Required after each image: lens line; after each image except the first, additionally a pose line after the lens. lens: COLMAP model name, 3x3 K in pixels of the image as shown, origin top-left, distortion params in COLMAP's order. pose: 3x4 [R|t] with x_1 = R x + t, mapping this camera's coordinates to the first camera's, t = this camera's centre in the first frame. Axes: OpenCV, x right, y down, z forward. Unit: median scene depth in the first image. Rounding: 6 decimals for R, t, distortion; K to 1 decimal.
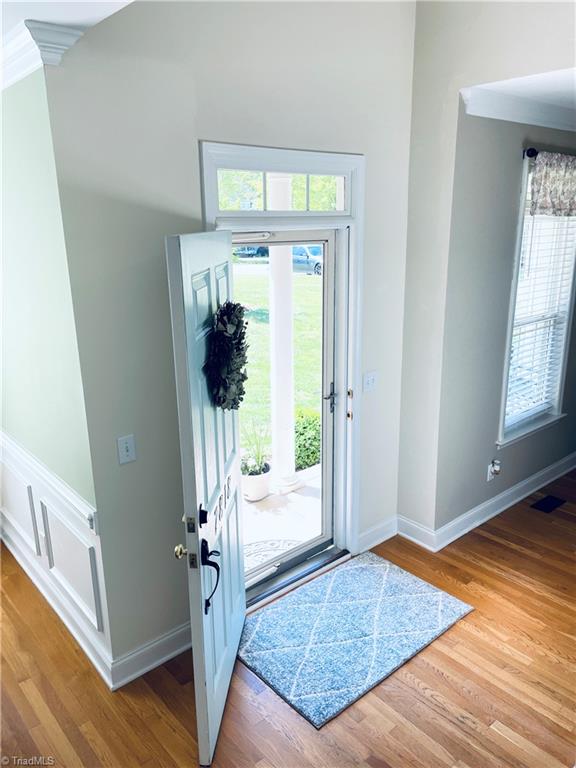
lens RADIAL K [[581.8, 0, 286.9], [0, 581.8, 383.6], [0, 0, 1]] dist [0.030928, -0.005076]
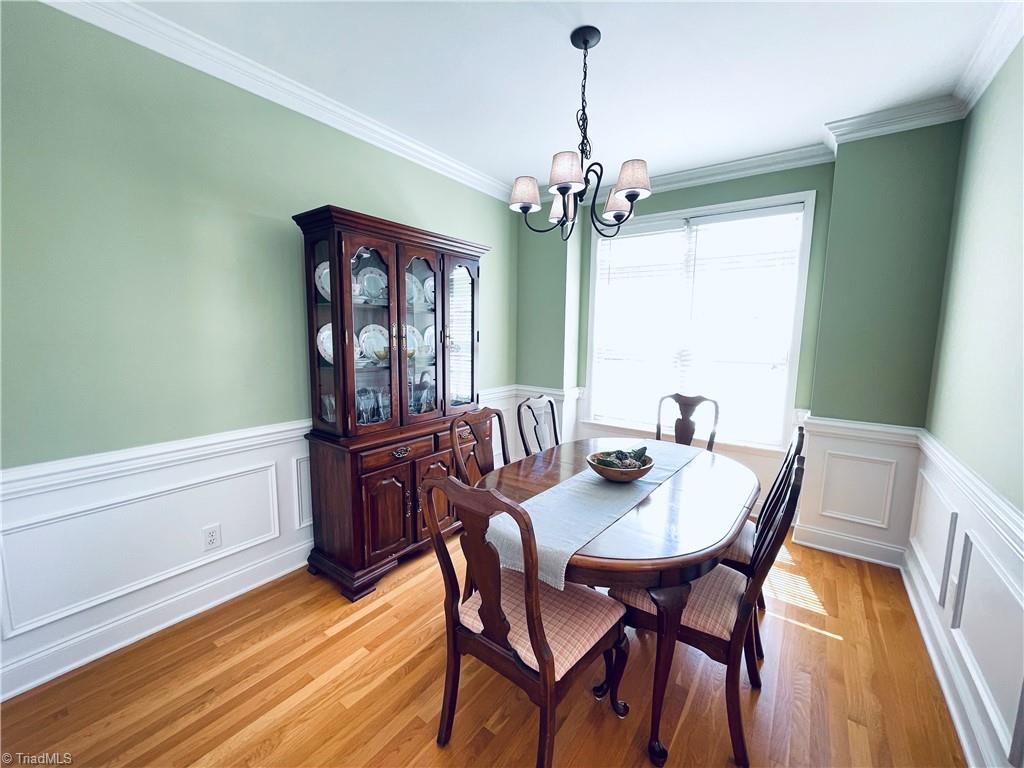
lens RADIAL K [[415.0, 0, 507.4], [0, 415.0, 385.4], [0, 0, 1]] dist [0.000114, 0.000743]
pose [[0.225459, 0.139601, -0.964199, -0.066085], [-0.269818, 0.959916, 0.075889, 0.131282], [0.936145, 0.243048, 0.254089, 0.263447]]
